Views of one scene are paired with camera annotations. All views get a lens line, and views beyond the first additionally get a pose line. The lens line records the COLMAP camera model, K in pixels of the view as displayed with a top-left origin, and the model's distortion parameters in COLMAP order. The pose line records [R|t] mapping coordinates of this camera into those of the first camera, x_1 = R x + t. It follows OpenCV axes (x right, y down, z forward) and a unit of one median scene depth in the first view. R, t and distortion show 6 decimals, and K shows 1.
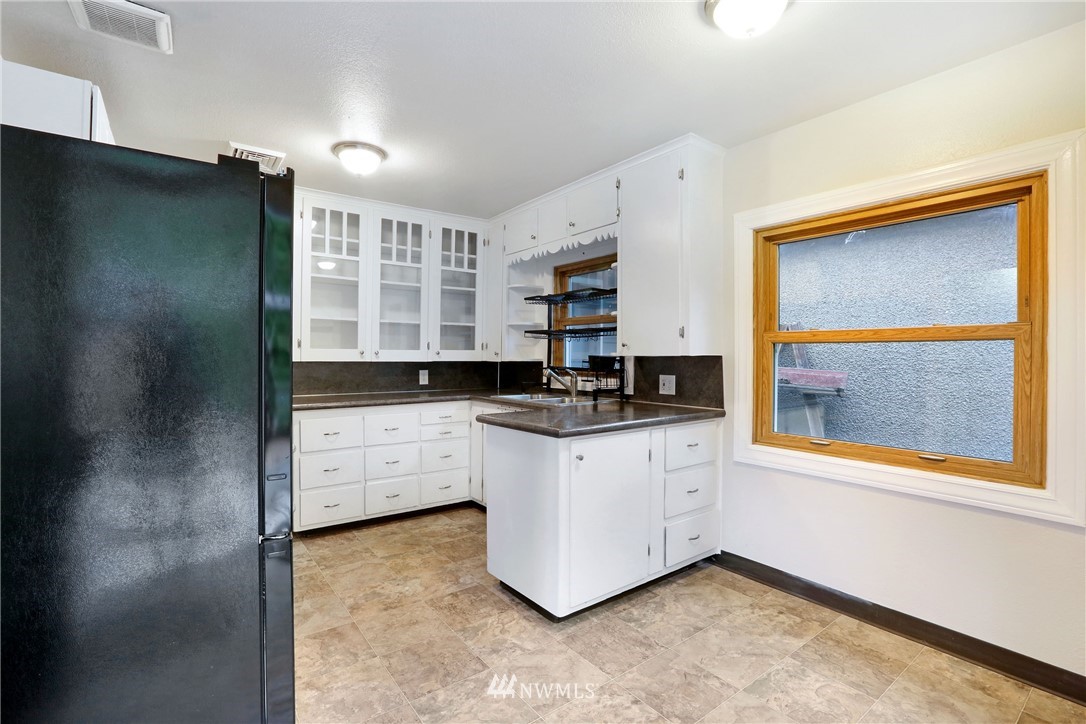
lens RADIAL K [[500.3, 0, 555.4], [0, 500.3, 356.8], [0, 0, 1]] dist [-0.047572, 0.013303]
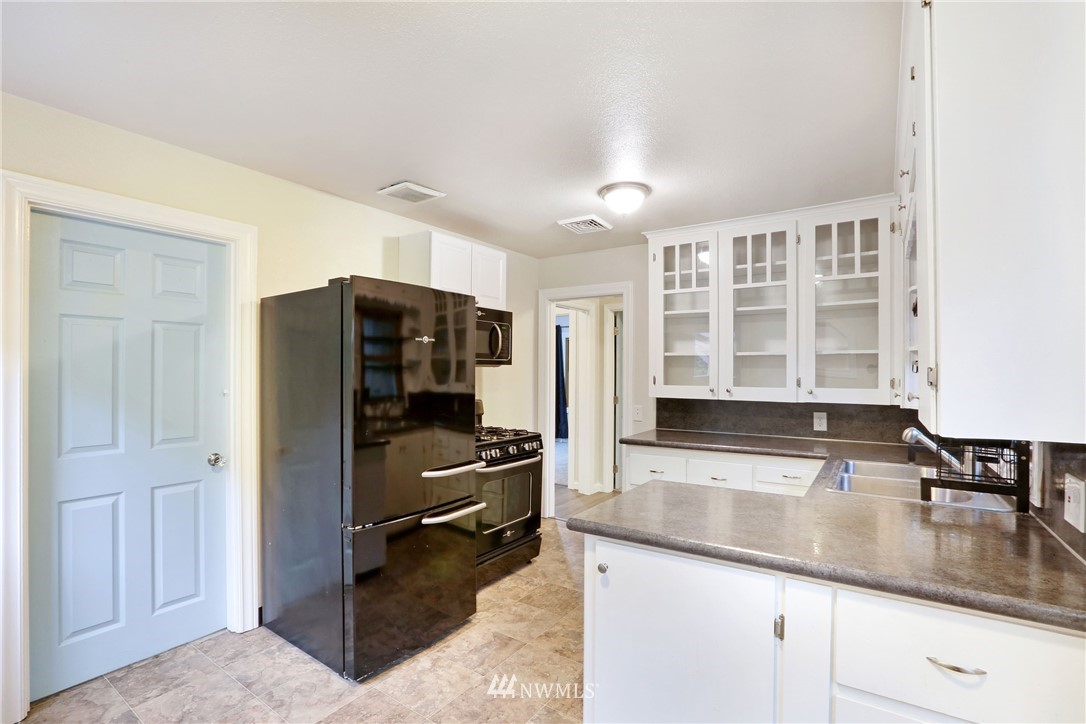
lens RADIAL K [[500.3, 0, 543.0], [0, 500.3, 368.8], [0, 0, 1]] dist [-0.047572, 0.013303]
pose [[0.311596, -0.006009, -0.950196, 0.499439], [-0.008445, 0.999923, -0.009092, -0.045826], [0.950177, 0.010857, 0.311522, 0.533098]]
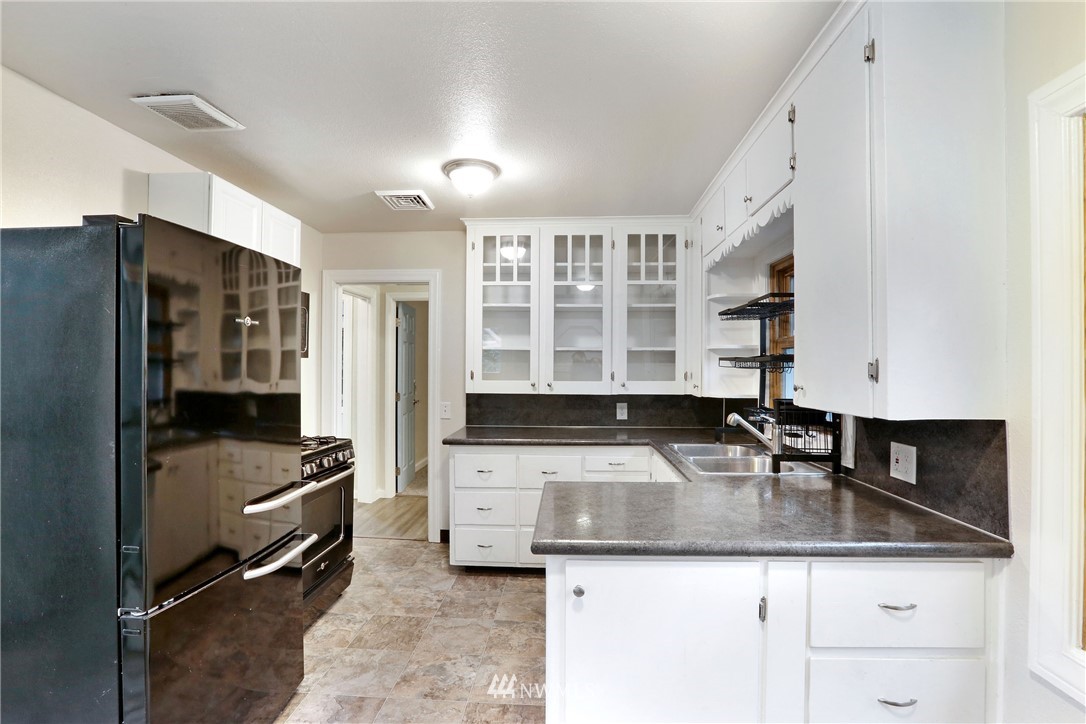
lens RADIAL K [[500.3, 0, 548.3], [0, 500.3, 365.1], [0, 0, 1]] dist [-0.047572, 0.013303]
pose [[0.759692, -0.001920, -0.650280, 0.303732], [-0.005545, 0.999940, -0.009430, -0.044641], [0.650259, 0.010770, 0.759636, 0.396224]]
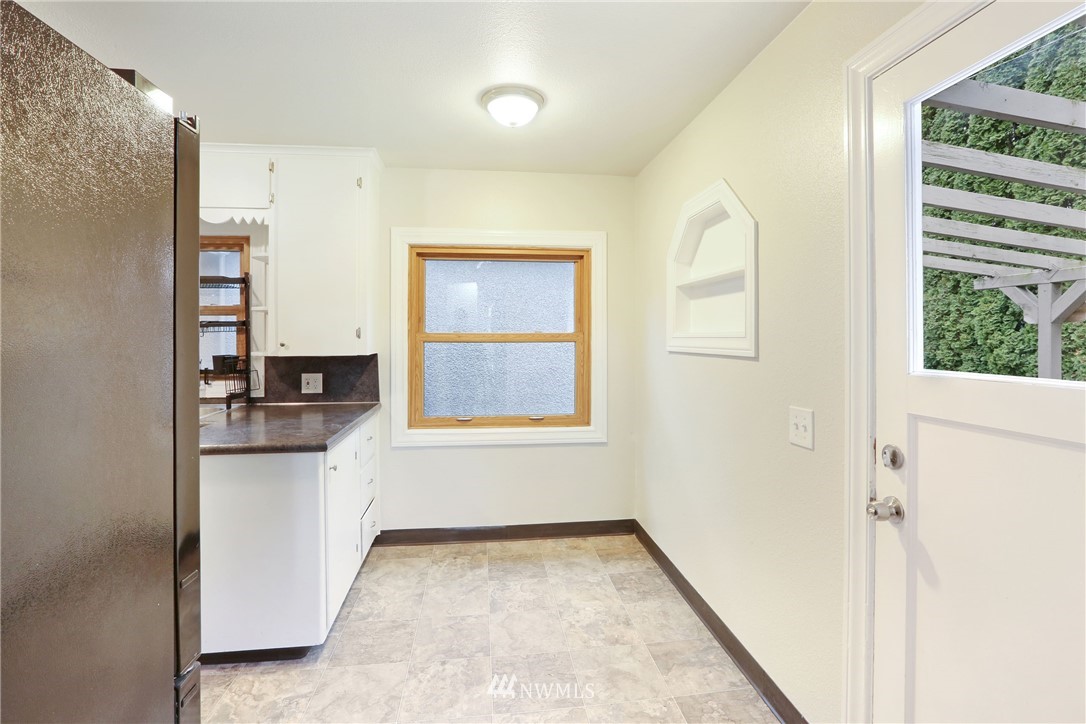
lens RADIAL K [[500.3, 0, 553.8], [0, 500.3, 336.5], [0, 0, 1]] dist [-0.047572, 0.013303]
pose [[0.494074, -0.000076, 0.869420, -0.462640], [0.006149, 0.999975, -0.003406, -0.035939], [-0.869398, 0.007029, 0.494062, 0.132743]]
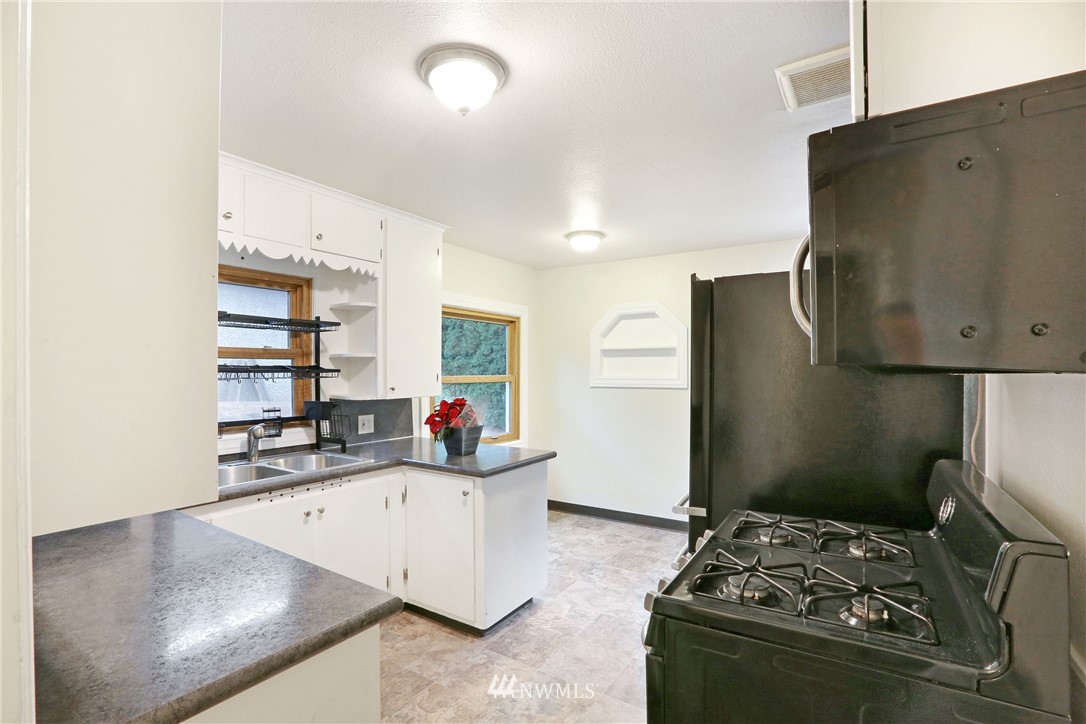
lens RADIAL K [[500.3, 0, 542.0], [0, 500.3, 372.7], [0, 0, 1]] dist [-0.047572, 0.013303]
pose [[-0.336003, -0.000279, 0.941861, -1.066793], [0.007973, 0.999963, 0.003140, -0.063719], [-0.941827, 0.008564, -0.335988, 1.208844]]
